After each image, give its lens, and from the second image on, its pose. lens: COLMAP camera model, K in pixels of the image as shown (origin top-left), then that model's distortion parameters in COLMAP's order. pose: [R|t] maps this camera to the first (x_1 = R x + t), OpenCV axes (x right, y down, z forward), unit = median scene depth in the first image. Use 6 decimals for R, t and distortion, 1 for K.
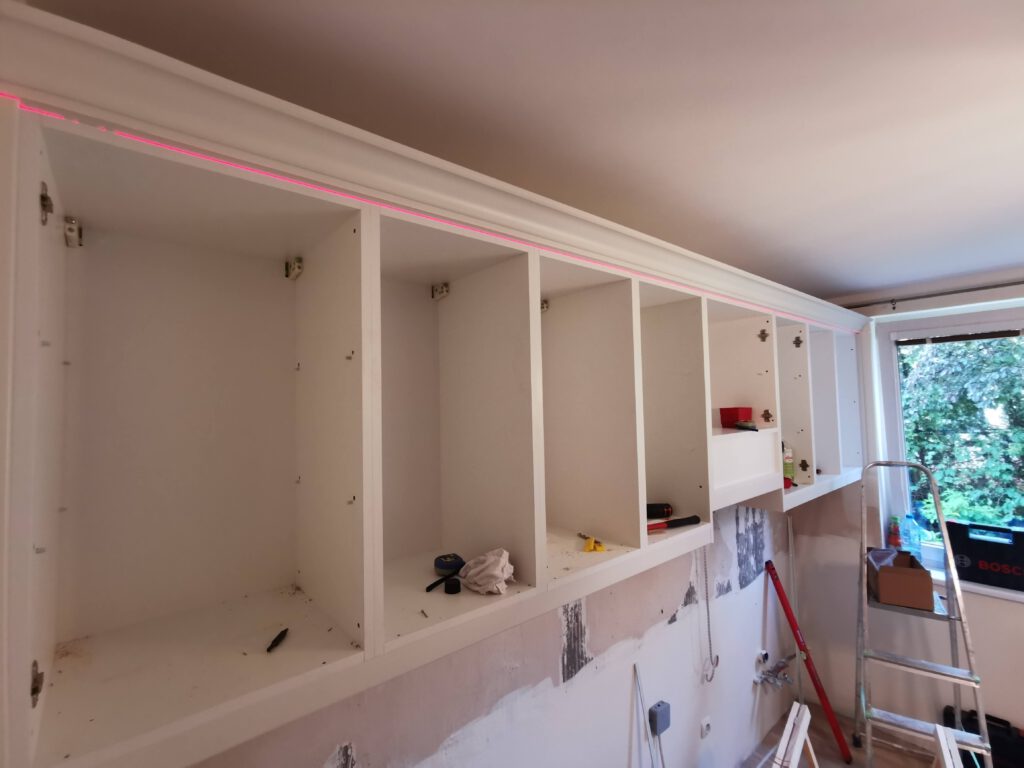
lens RADIAL K [[469.0, 0, 509.0], [0, 469.0, 383.1], [0, 0, 1]] dist [-0.004619, 0.007613]
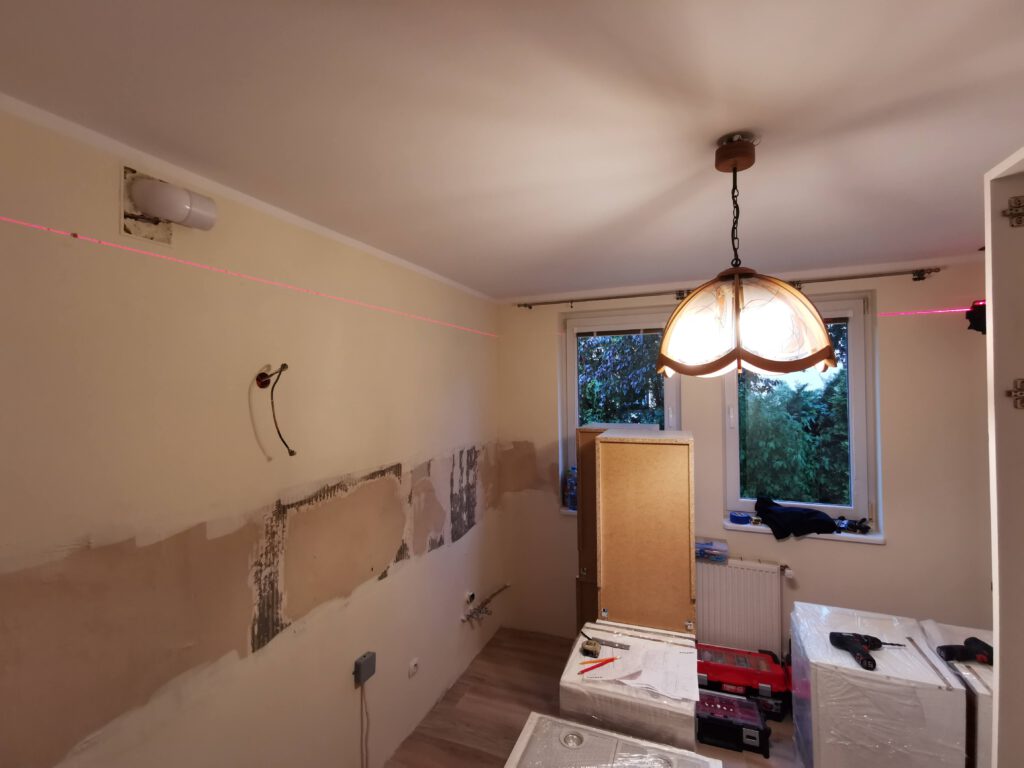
lens RADIAL K [[469.0, 0, 509.0], [0, 469.0, 383.1], [0, 0, 1]] dist [-0.004619, 0.007613]
pose [[0.886725, 0.019302, 0.461893, 0.120047], [-0.032200, 0.999280, 0.020059, 0.038590], [-0.461174, -0.032660, 0.886709, -0.087591]]
